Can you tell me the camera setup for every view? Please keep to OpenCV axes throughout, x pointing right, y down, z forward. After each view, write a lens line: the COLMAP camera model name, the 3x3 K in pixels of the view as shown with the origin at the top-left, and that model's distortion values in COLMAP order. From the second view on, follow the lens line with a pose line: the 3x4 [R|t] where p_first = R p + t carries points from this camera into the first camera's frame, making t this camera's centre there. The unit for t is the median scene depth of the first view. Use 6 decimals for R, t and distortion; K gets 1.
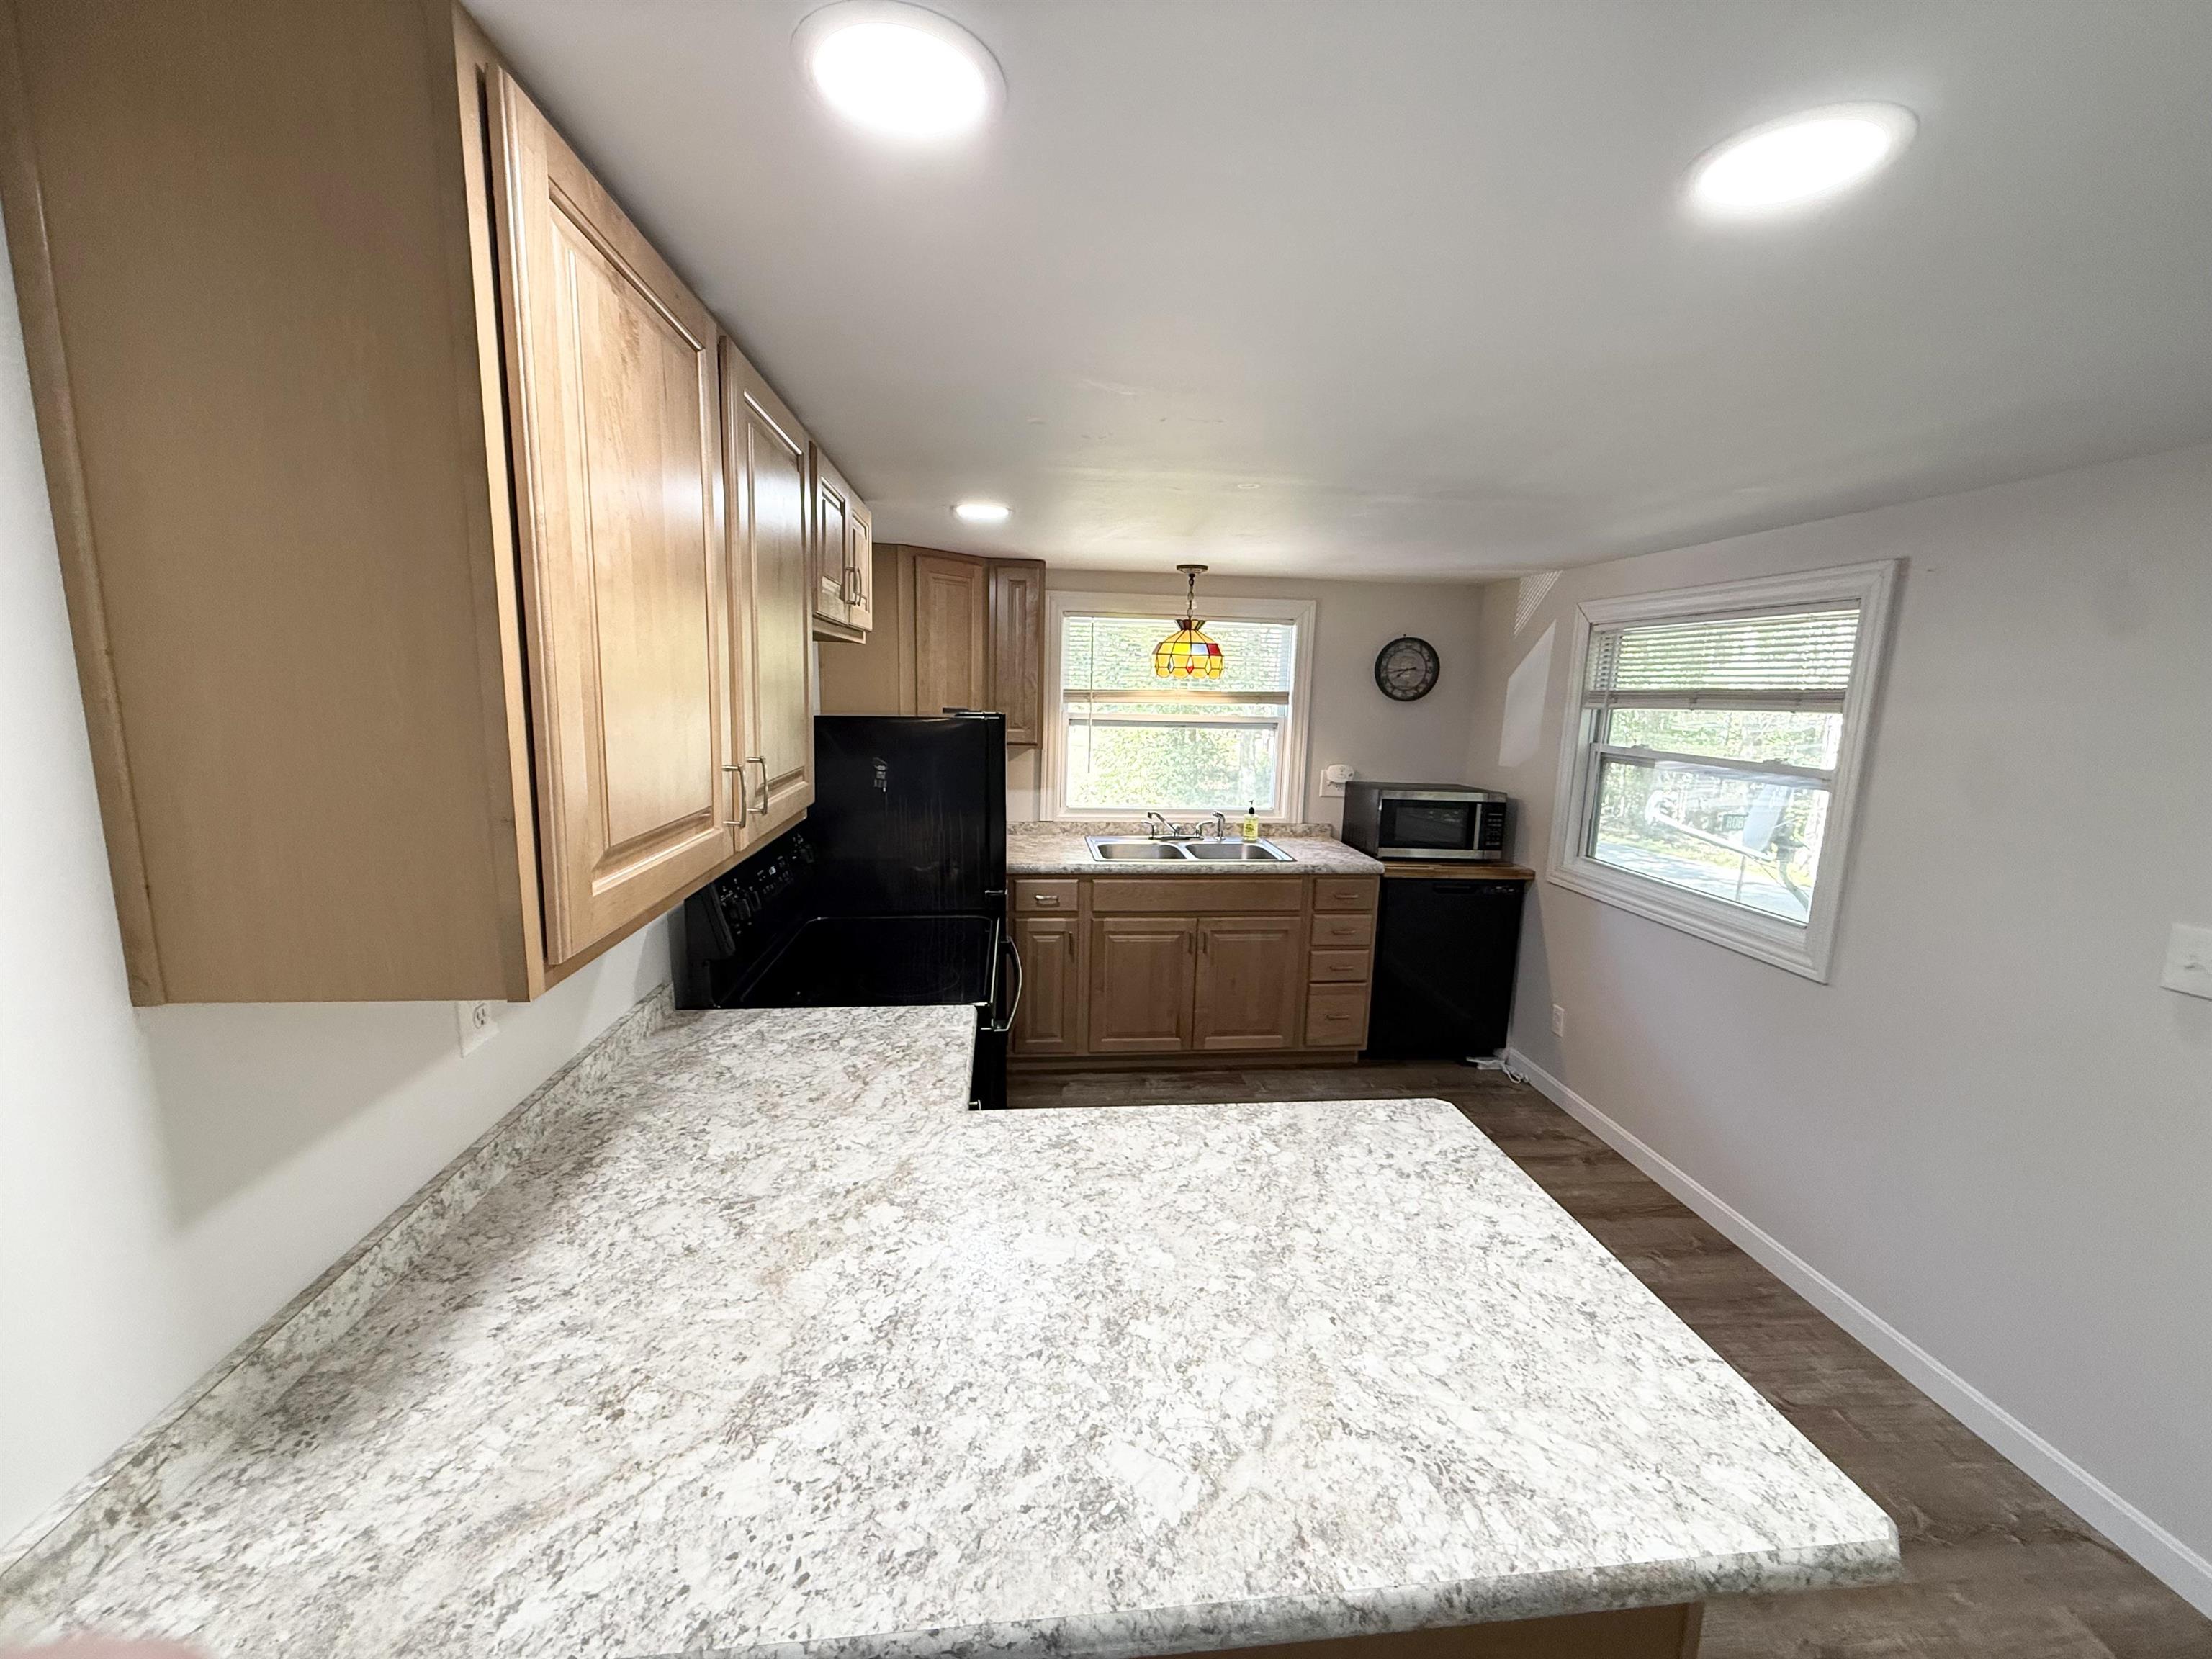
lens RADIAL K [[877.9, 0, 1104.6], [0, 877.9, 827.8], [0, 0, 1]] dist [0.000442, -0.000864]
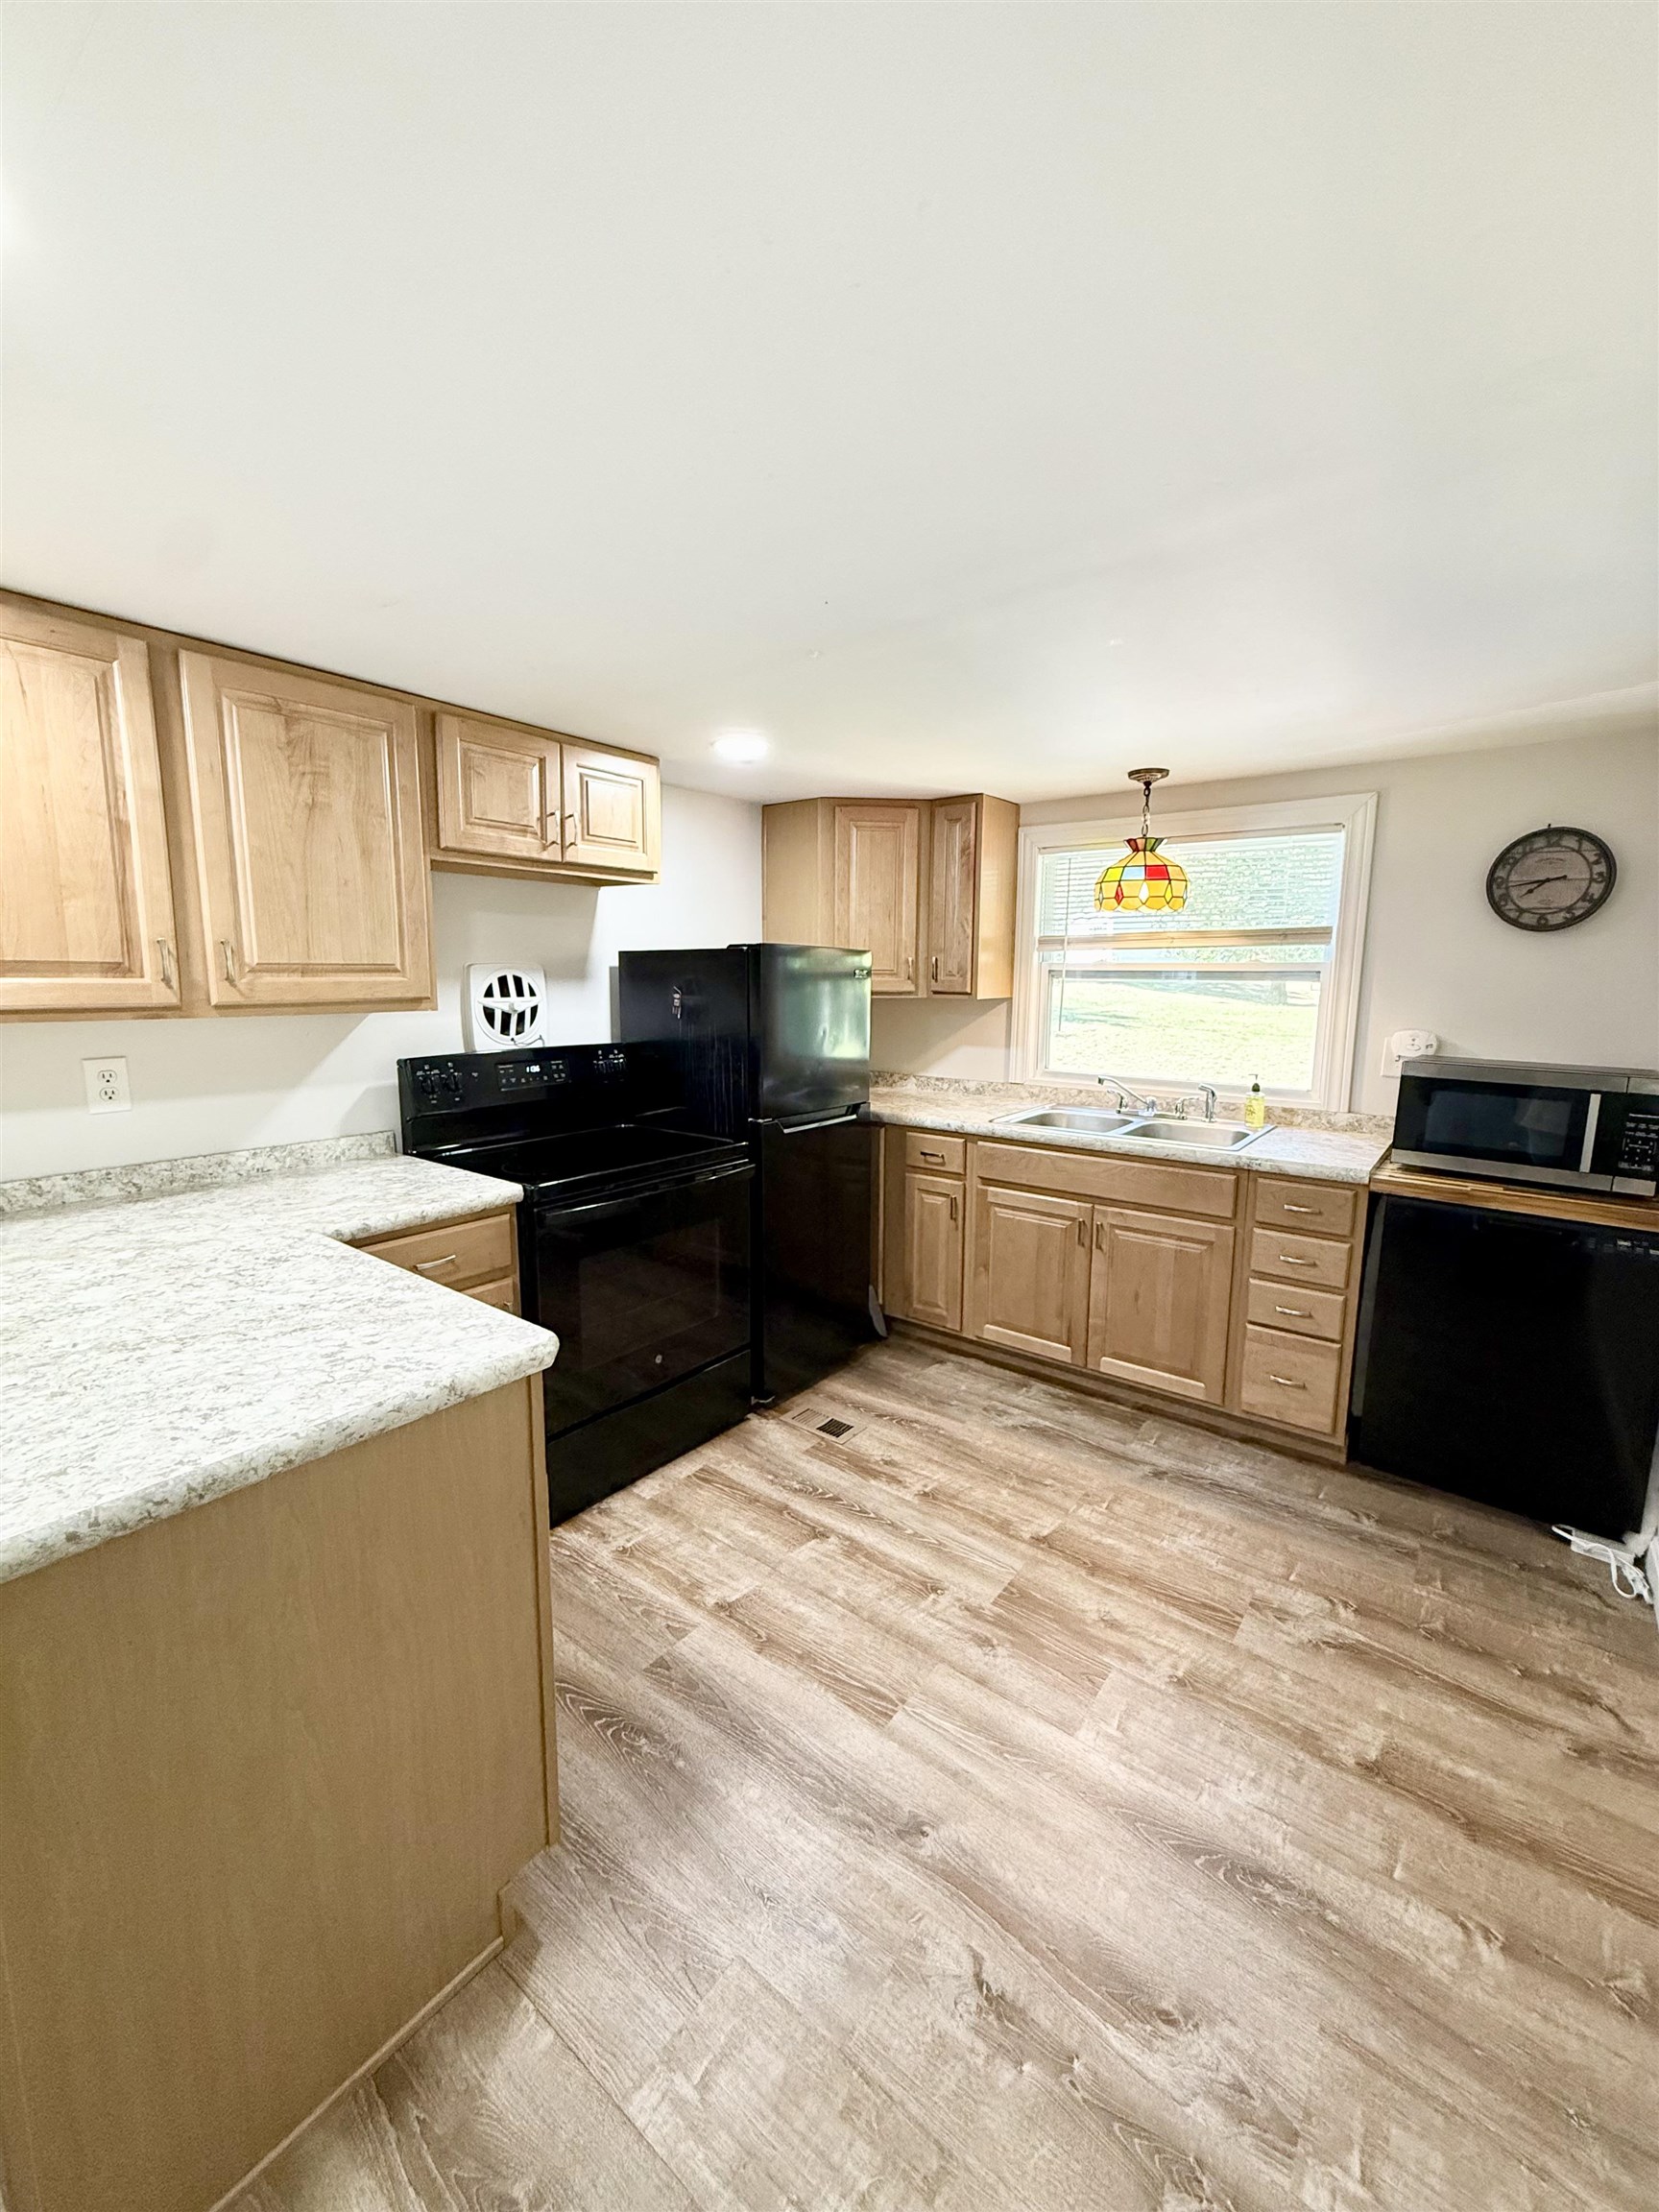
lens RADIAL K [[877.9, 0, 833.2], [0, 877.9, 1105.5], [0, 0, 1]] dist [0.000442, -0.000864]
pose [[0.724761, 0.084222, -0.683833, 0.464302], [-0.101299, 0.994741, 0.015152, 0.023039], [0.681513, 0.058290, 0.729481, 0.233577]]
